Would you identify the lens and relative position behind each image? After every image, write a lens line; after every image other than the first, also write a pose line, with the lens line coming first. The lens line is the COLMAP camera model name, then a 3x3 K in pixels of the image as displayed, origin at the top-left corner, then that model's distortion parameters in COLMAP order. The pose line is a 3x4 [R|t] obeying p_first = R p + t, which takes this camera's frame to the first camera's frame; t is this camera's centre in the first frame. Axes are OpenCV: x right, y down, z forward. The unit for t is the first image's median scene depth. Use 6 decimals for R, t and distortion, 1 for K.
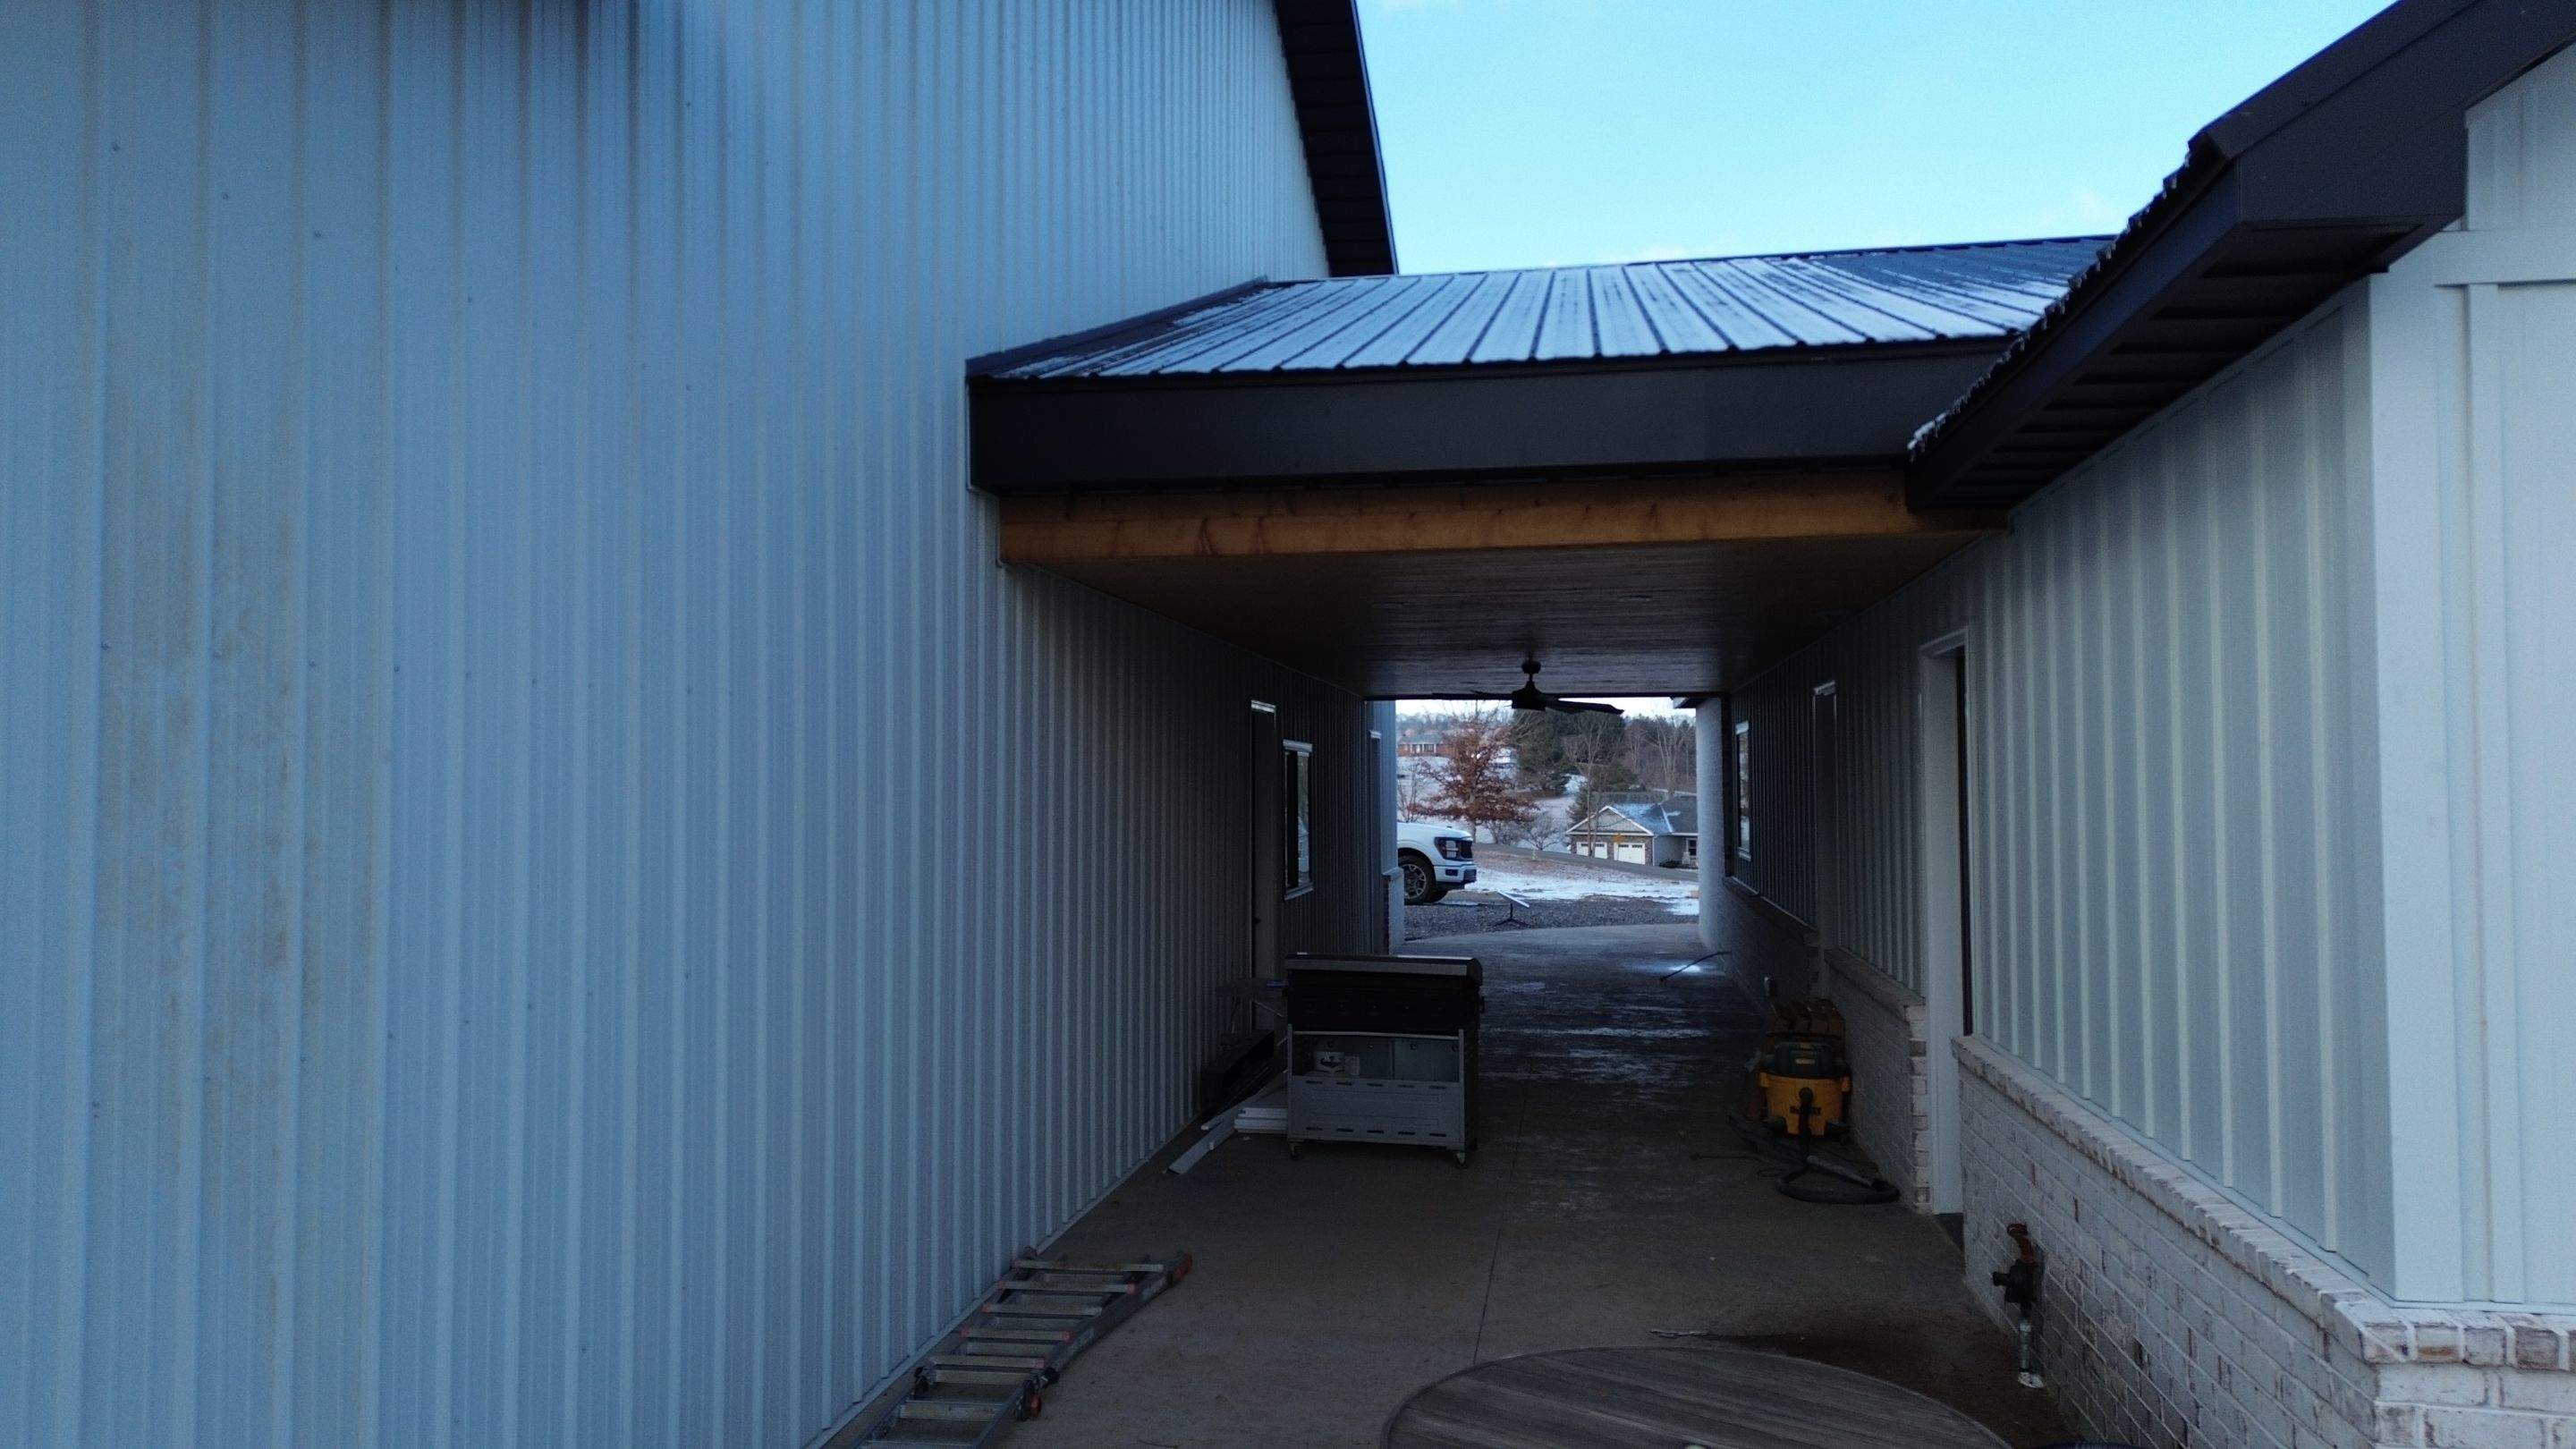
lens RADIAL K [[1780.5, 0, 1288.0], [0, 1780.5, 724.5], [0, 0, 1]] dist [0.111683, -0.135309]
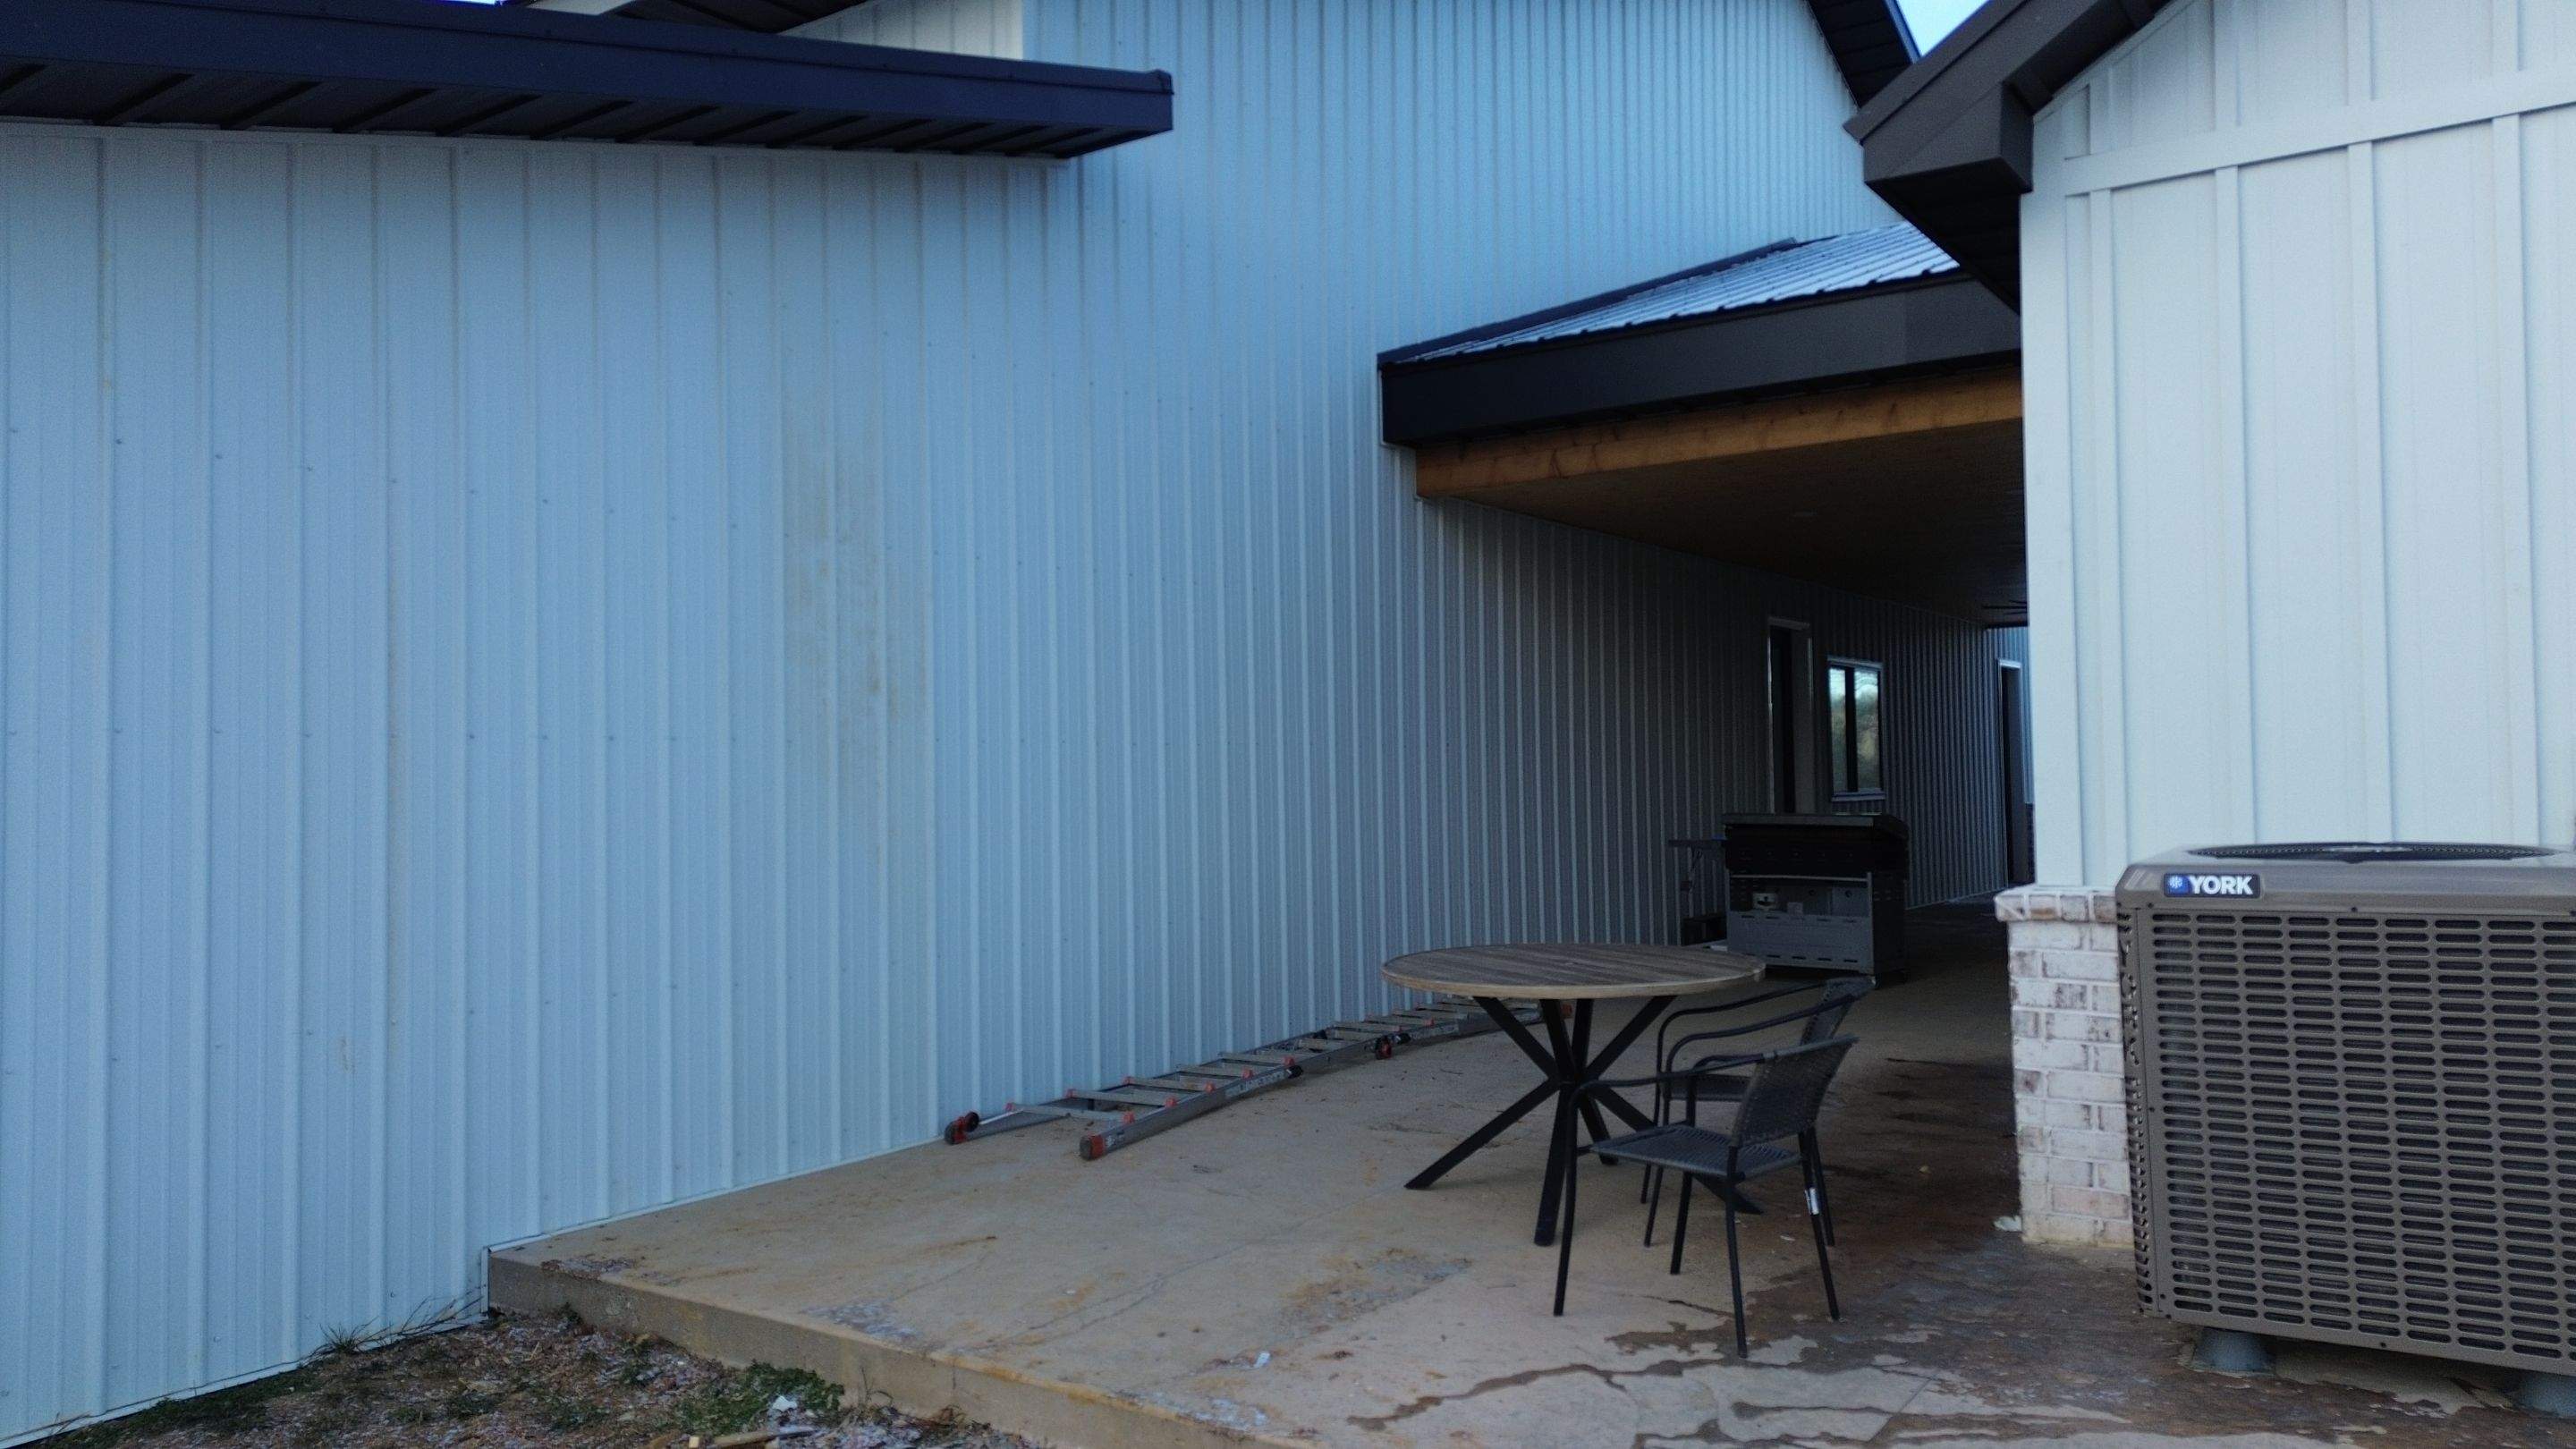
lens RADIAL K [[1780.5, 0, 1288.0], [0, 1780.5, 724.5], [0, 0, 1]] dist [0.111683, -0.135309]
pose [[0.904450, -0.022921, -0.425963, 0.680680], [0.026393, 0.999649, 0.002249, 0.163615], [0.425762, -0.013277, 0.904738, -0.592504]]
